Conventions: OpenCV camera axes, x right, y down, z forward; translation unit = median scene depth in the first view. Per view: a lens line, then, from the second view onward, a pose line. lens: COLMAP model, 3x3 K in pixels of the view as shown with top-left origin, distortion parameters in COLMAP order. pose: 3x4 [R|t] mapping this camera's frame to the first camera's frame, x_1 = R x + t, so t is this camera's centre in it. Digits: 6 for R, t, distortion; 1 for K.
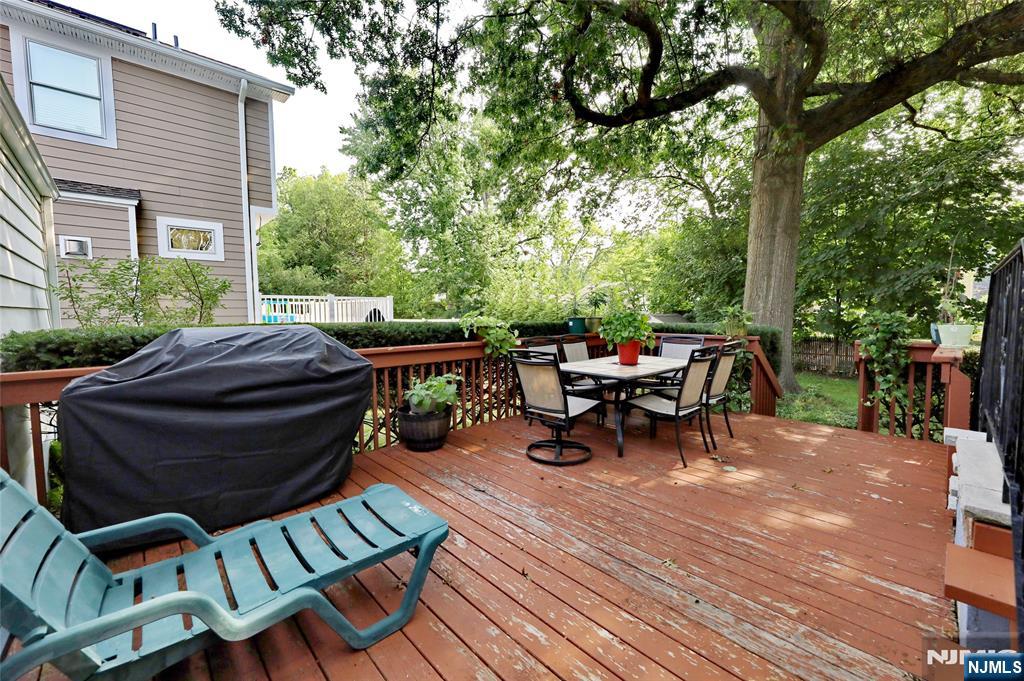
lens RADIAL K [[415.7, 0, 511.1], [0, 415.7, 340.2], [0, 0, 1]] dist [-0.002699, 0.000487]
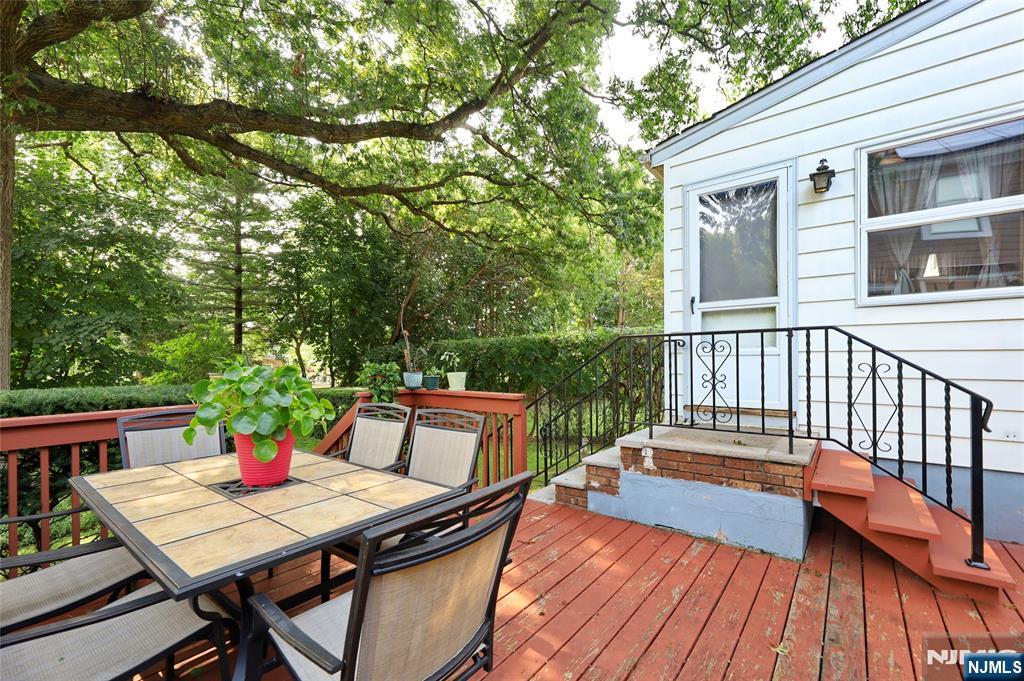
lens RADIAL K [[445.6, 0, 509.1], [0, 445.6, 350.0], [0, 0, 1]] dist [0.000105, 0.000035]
pose [[-0.146156, 0.008056, 0.989229, -0.110717], [0.078787, 0.996885, 0.003522, -0.032178], [-0.986119, 0.078453, -0.146335, 0.390277]]
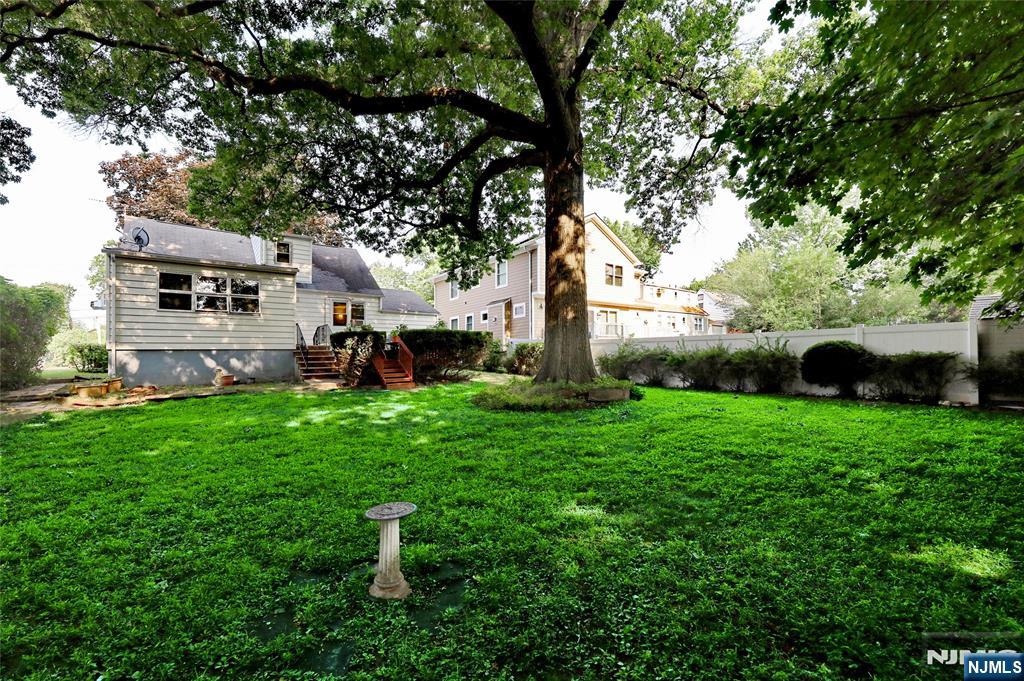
lens RADIAL K [[415.7, 0, 510.9], [0, 415.7, 338.5], [0, 0, 1]] dist [-0.002699, 0.000487]
pose [[-0.087899, -0.048934, -0.994927, 1.909010], [-0.038358, 0.998218, -0.045707, 0.071034], [0.995391, 0.034146, -0.089619, 1.155575]]
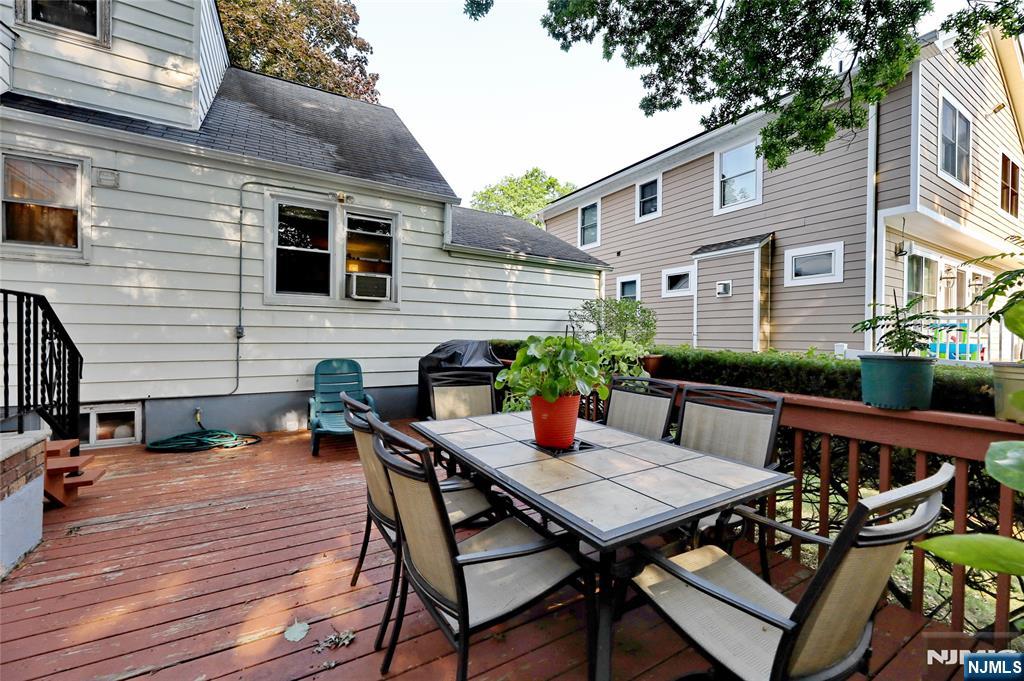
lens RADIAL K [[415.7, 0, 513.2], [0, 415.7, 338.4], [0, 0, 1]] dist [-0.002699, 0.000487]
pose [[-0.223956, 0.011393, -0.974533, 0.367126], [-0.078772, 0.996449, 0.029751, -0.035904], [0.971411, 0.083429, -0.222263, 0.511355]]
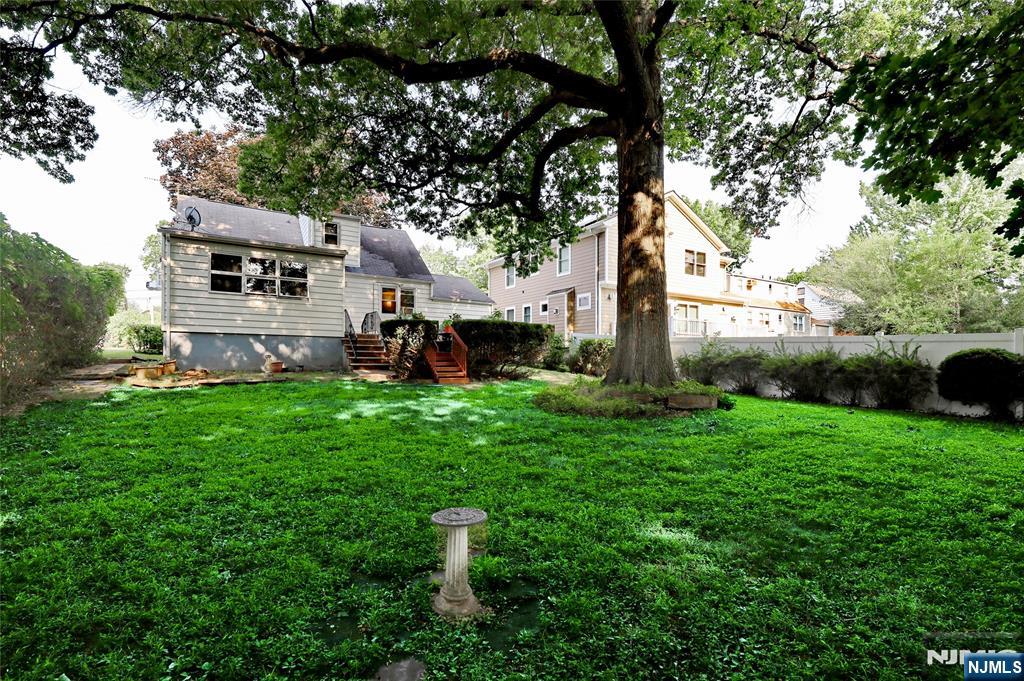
lens RADIAL K [[467.2, 0, 512.3], [0, 467.2, 338.1], [0, 0, 1]] dist [-0.001647, 0.000424]
pose [[-0.201880, -0.043723, -0.978434, 1.905690], [-0.074078, 0.996823, -0.029260, 0.079123], [0.976605, 0.066574, -0.204478, 1.120477]]
